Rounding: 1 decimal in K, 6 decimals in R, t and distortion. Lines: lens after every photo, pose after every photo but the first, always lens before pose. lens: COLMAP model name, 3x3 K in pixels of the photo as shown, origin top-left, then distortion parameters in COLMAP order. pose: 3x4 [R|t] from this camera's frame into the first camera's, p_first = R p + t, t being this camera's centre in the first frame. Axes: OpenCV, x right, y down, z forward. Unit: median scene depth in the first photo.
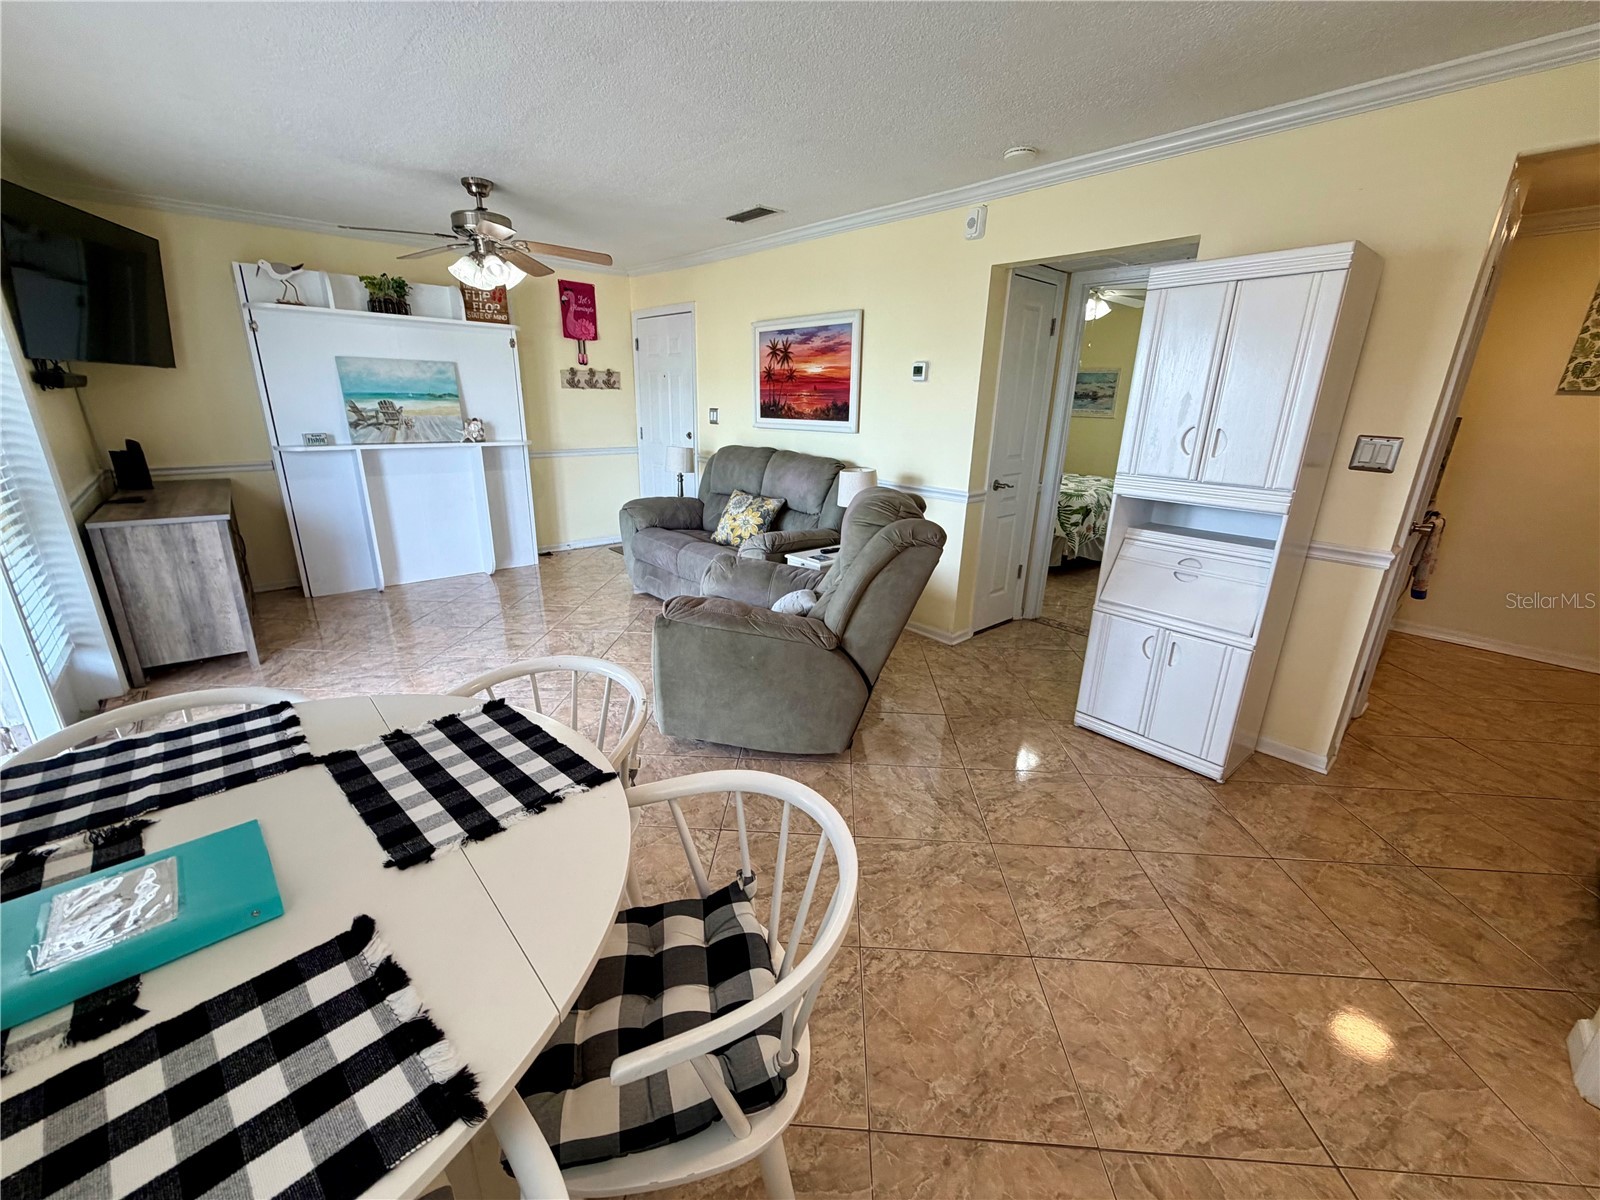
lens RADIAL K [[637.5, 0, 796.8], [0, 637.5, 601.7], [0, 0, 1]] dist [-0.000562, 0.000068]
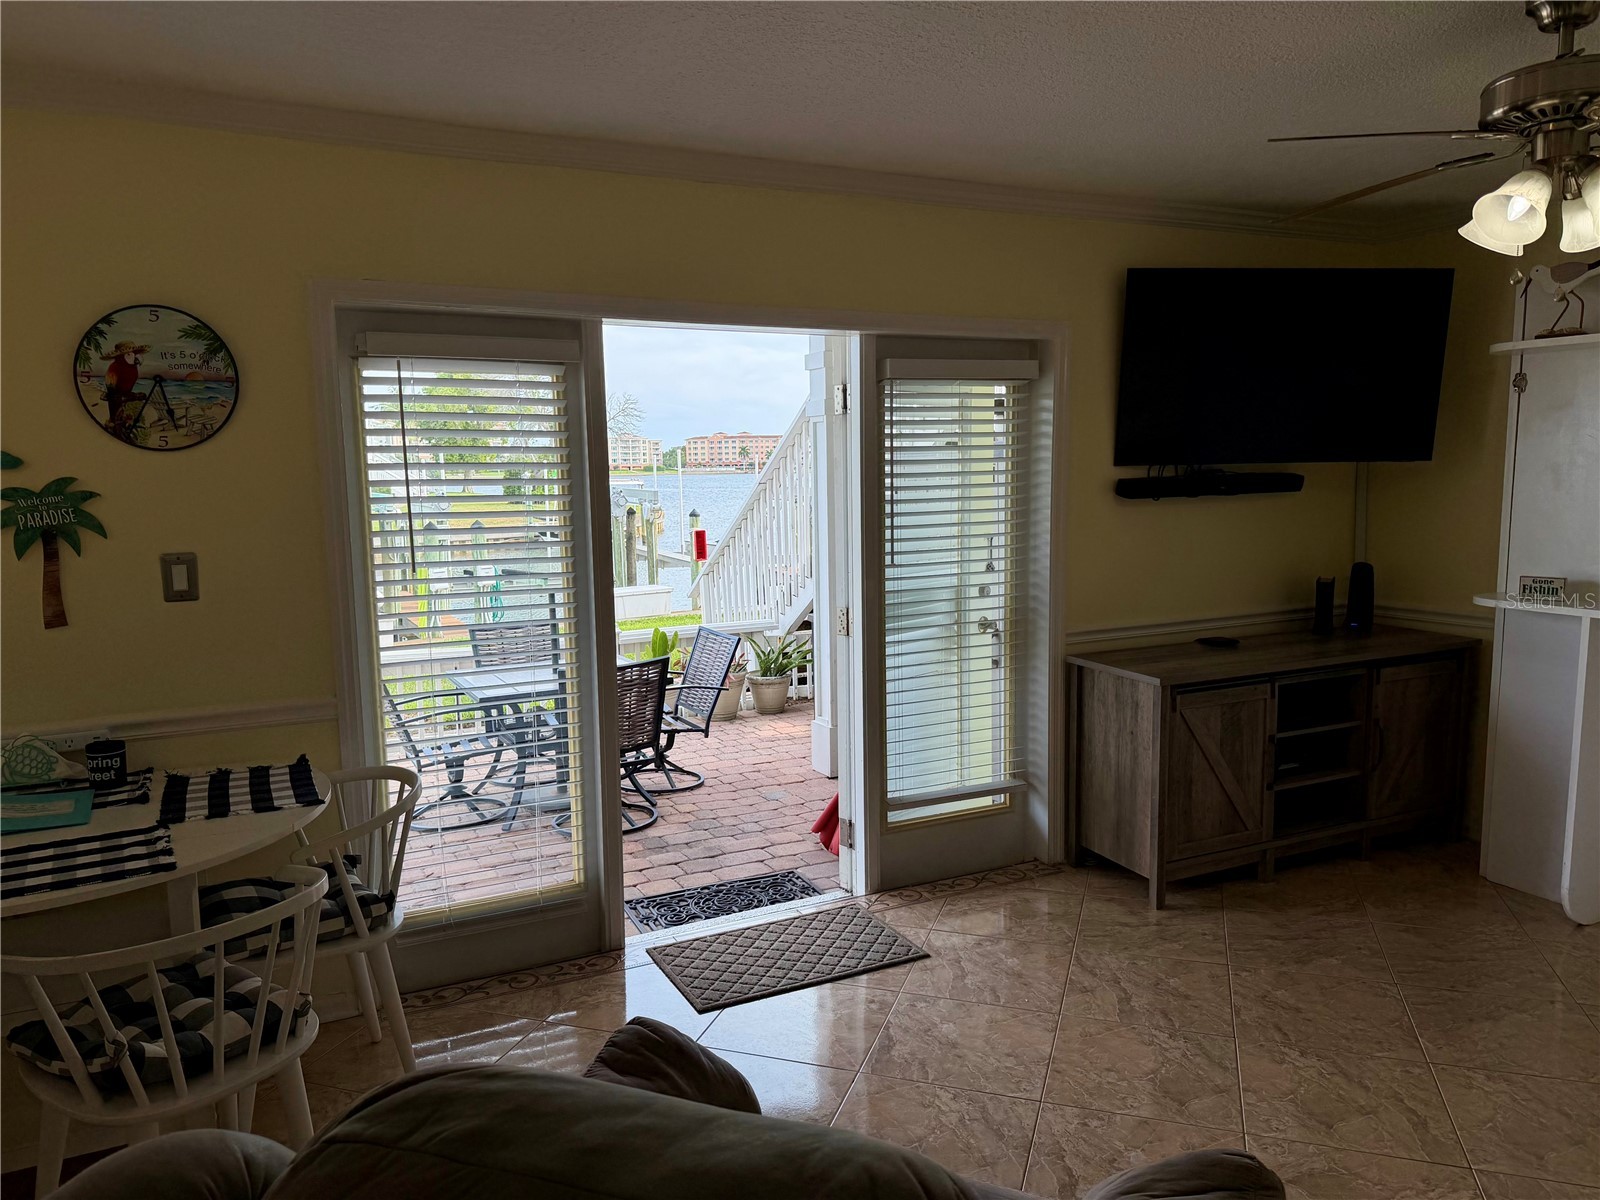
lens RADIAL K [[1102.9, 0, 800.0], [0, 1102.9, 600.0], [0, 0, 1]] dist [0.052994, -0.088430]
pose [[-0.269493, 0.096723, -0.958133, 0.464719], [-0.284223, 0.942633, 0.175101, -0.449488], [0.920104, 0.319512, -0.226542, 1.279470]]
